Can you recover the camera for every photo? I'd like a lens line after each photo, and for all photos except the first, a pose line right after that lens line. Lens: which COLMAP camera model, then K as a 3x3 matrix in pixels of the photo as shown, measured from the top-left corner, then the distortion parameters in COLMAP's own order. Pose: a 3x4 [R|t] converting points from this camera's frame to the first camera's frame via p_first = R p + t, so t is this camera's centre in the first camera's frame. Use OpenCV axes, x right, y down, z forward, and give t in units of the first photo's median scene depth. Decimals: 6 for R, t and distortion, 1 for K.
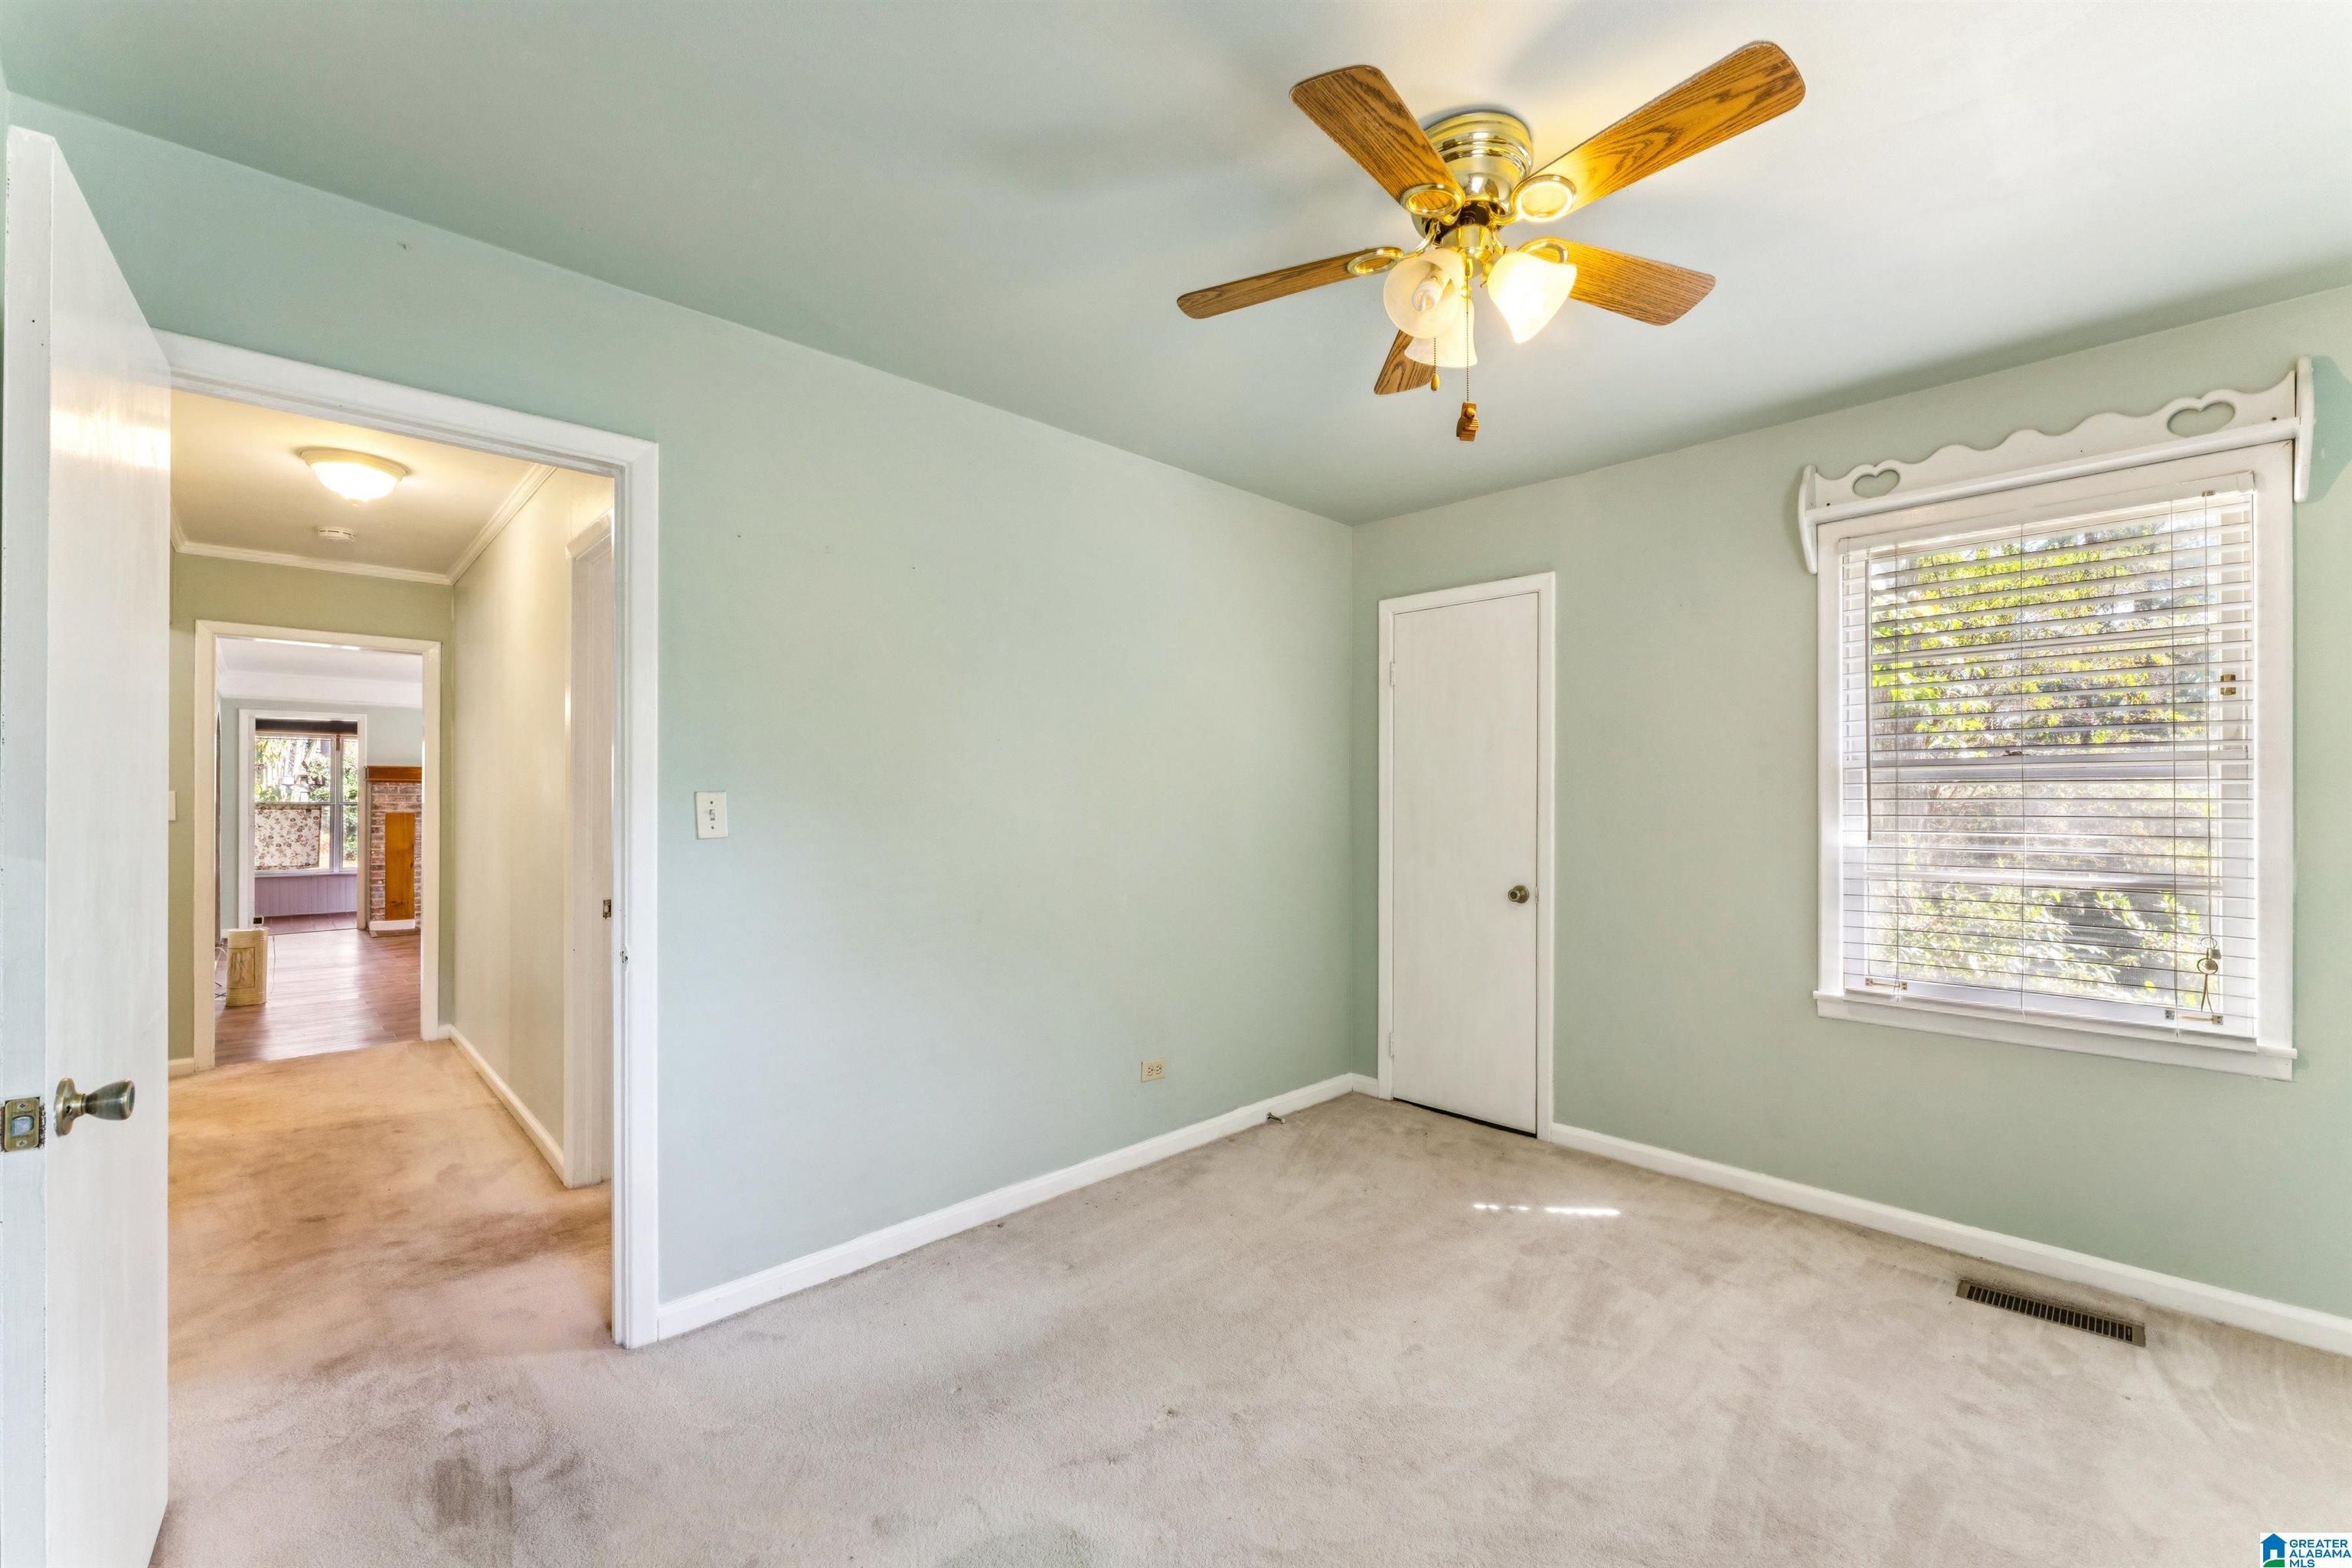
lens RADIAL K [[947.5, 0, 1171.8], [0, 947.5, 792.1], [0, 0, 1]] dist [0.001862, 0.000274]
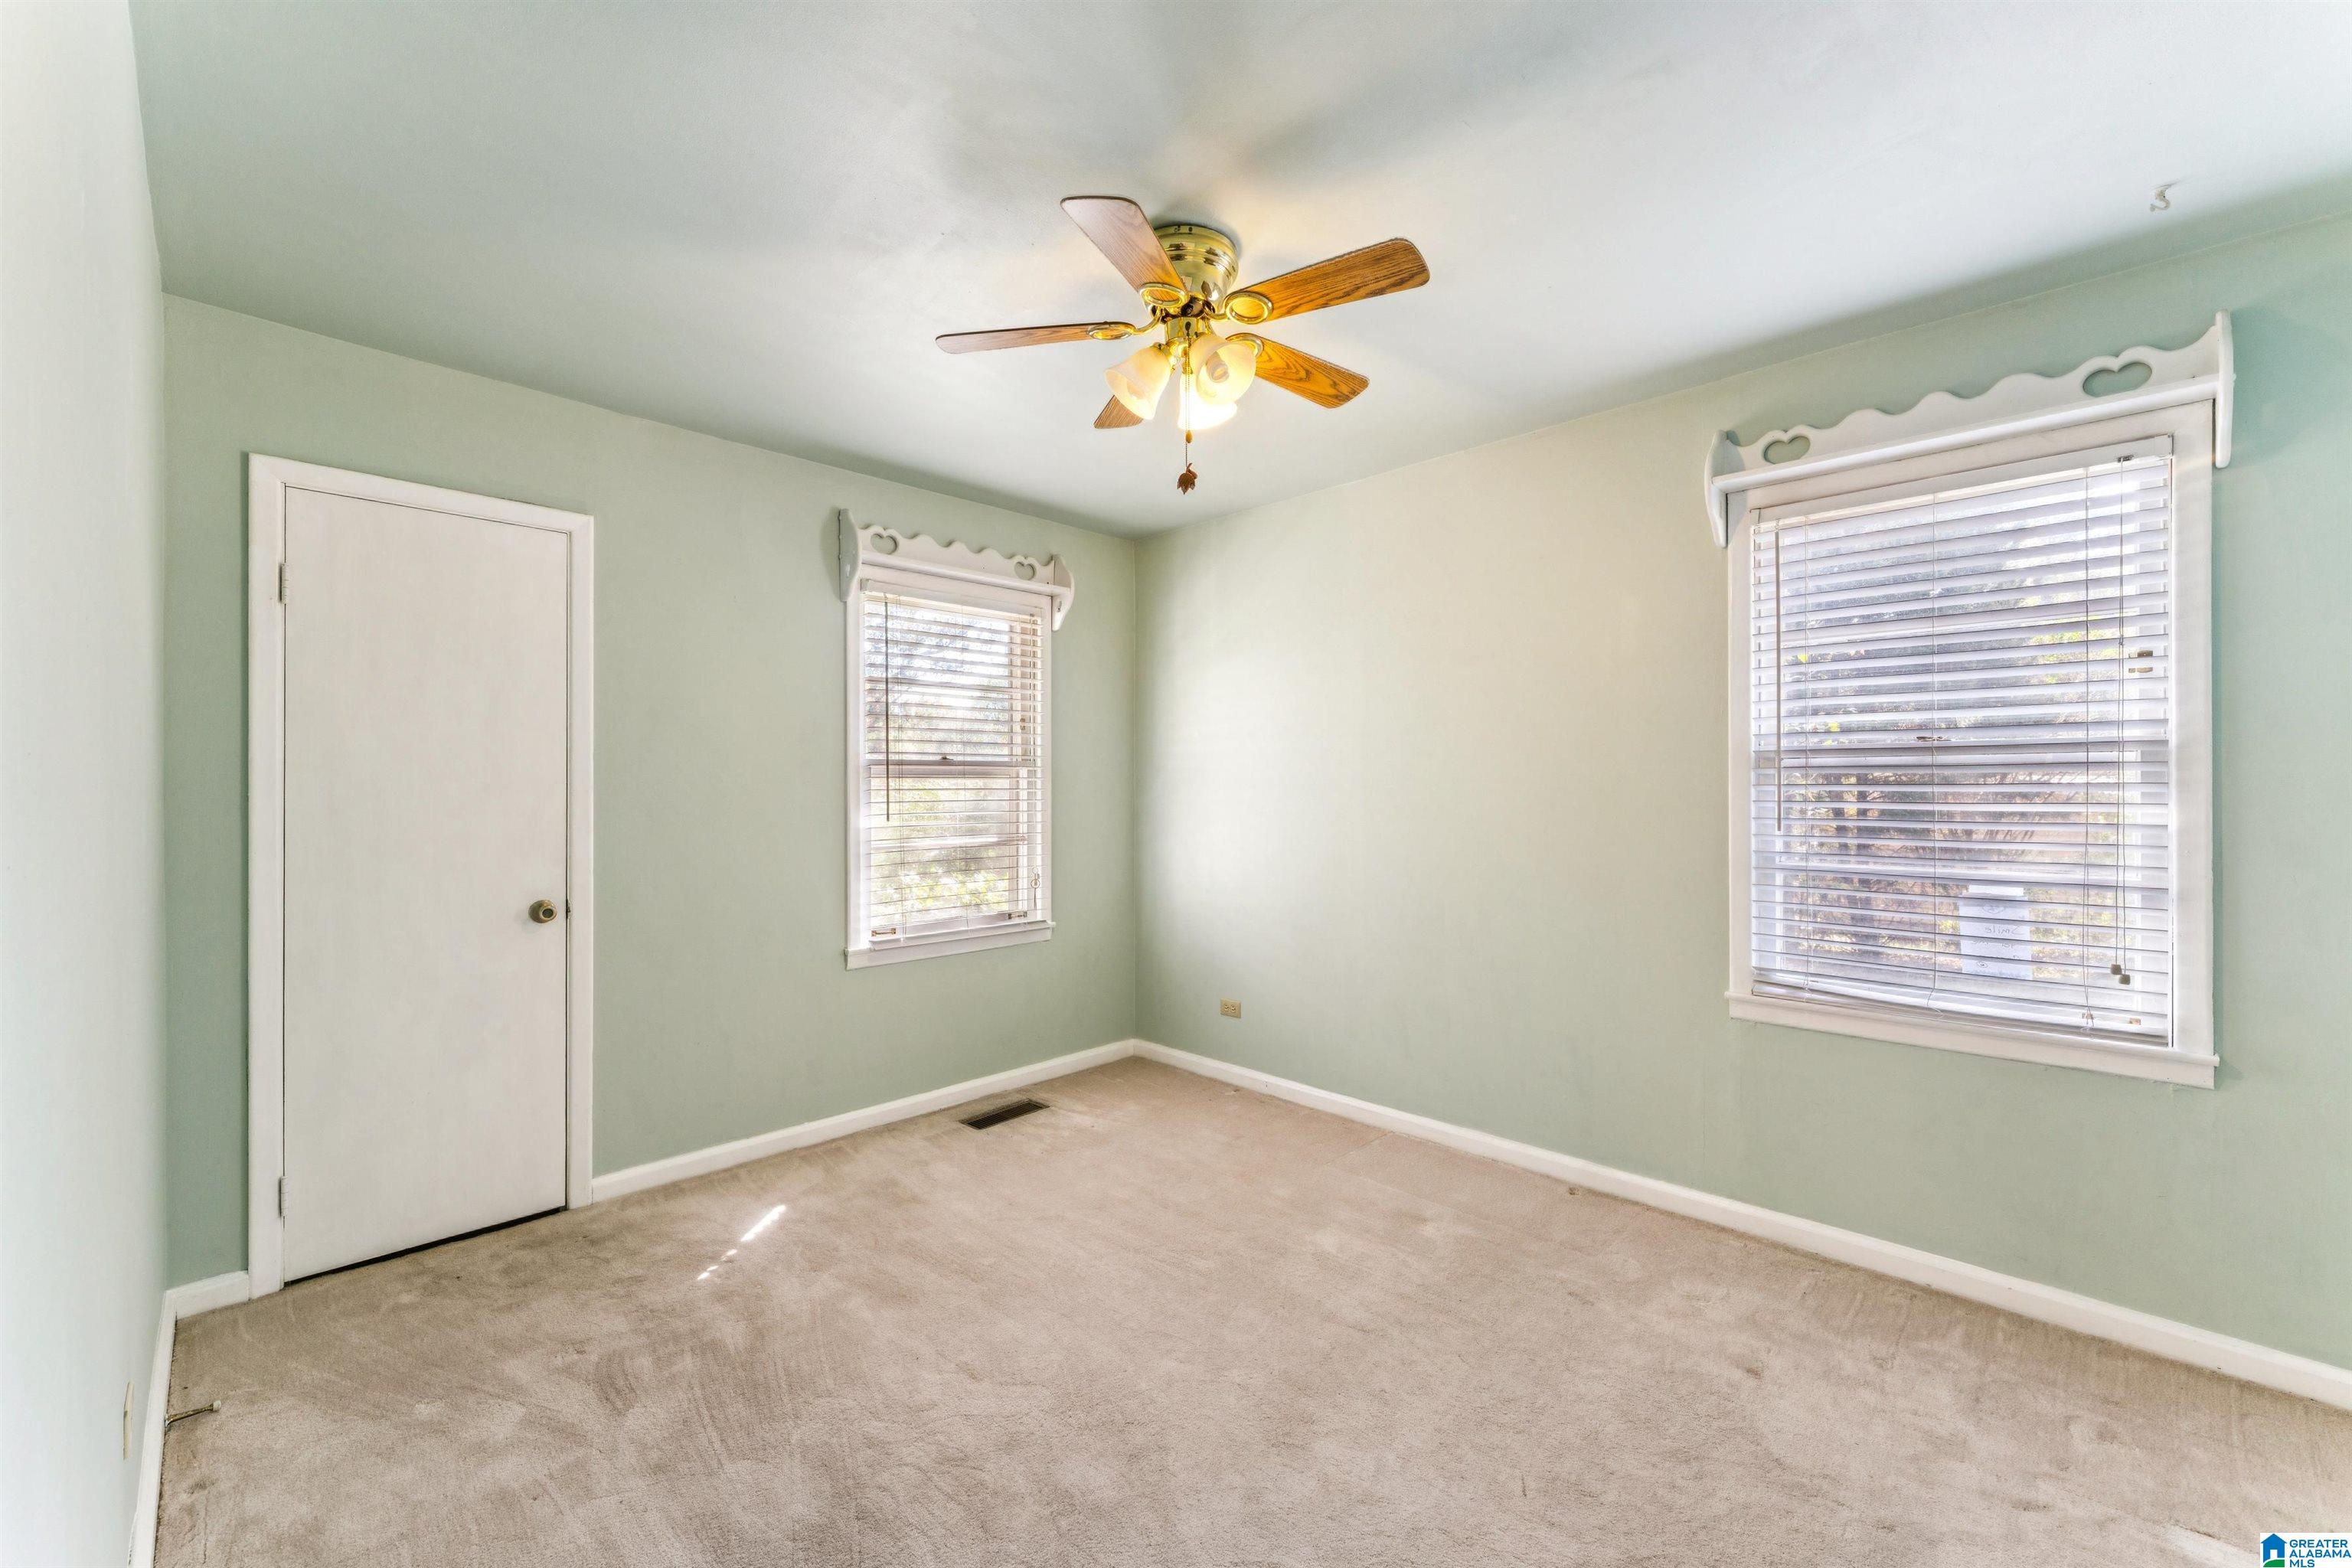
lens RADIAL K [[944.0, 0, 1176.0], [0, 944.0, 784.0], [0, 0, 1]] dist [0.001799, -0.000104]
pose [[-0.013312, 0.004240, 0.999902, -0.519193], [-0.003247, 0.999986, -0.004283, 0.004959], [-0.999906, -0.003304, -0.013298, 0.599761]]
